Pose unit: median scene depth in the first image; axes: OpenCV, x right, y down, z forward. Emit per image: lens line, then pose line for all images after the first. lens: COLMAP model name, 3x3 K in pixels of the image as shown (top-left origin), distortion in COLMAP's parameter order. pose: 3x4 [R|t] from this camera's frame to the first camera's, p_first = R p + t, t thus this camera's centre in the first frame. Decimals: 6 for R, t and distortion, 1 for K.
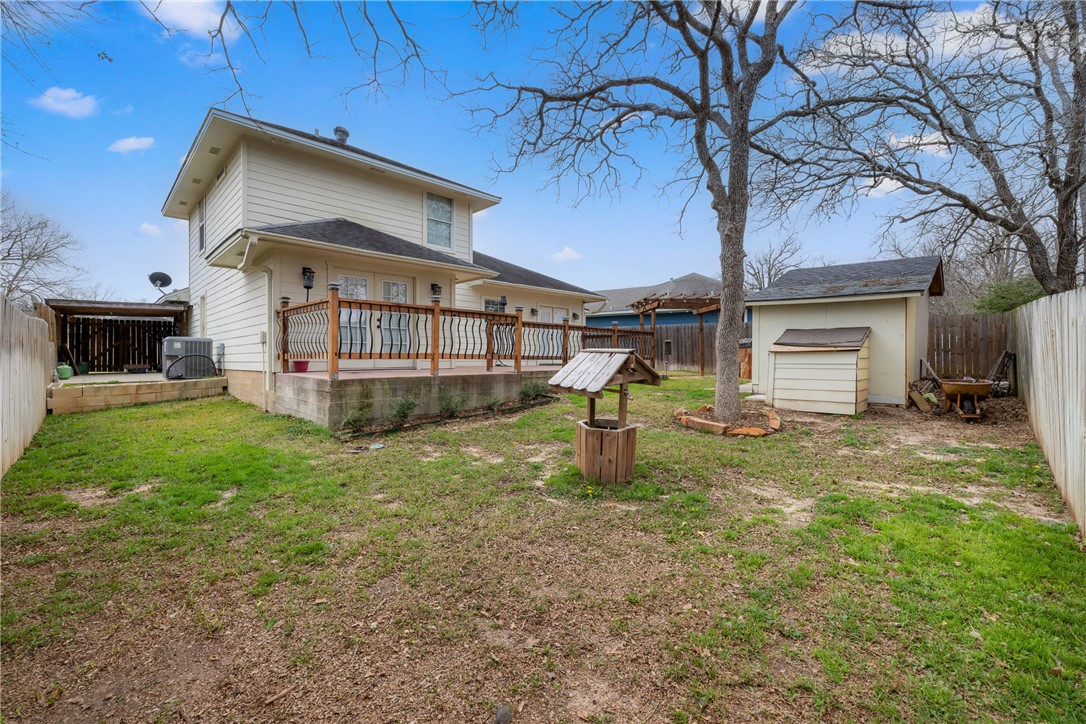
lens RADIAL K [[468.6, 0, 543.8], [0, 468.6, 355.8], [0, 0, 1]] dist [0.001879, 0.000311]
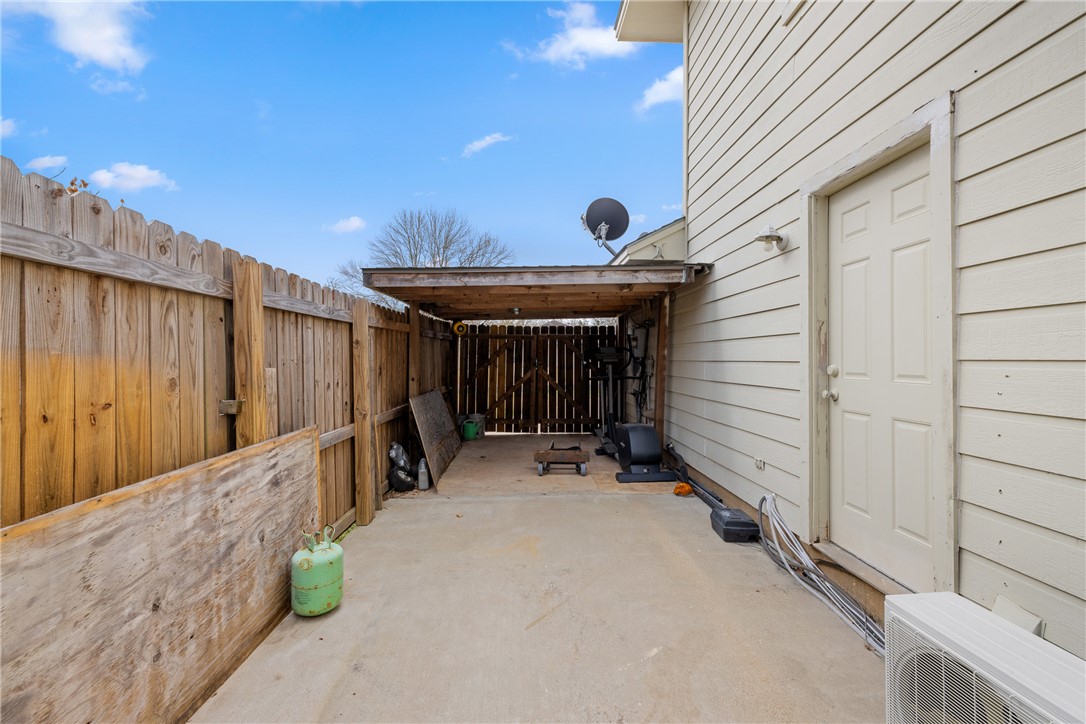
lens RADIAL K [[468.6, 0, 543.4], [0, 468.6, 365.0], [0, 0, 1]] dist [0.001879, 0.000311]
pose [[0.748405, 0.015421, -0.663063, -0.521382], [-0.006879, 0.999856, 0.015489, -0.040448], [0.663207, -0.007031, 0.748403, 0.586996]]
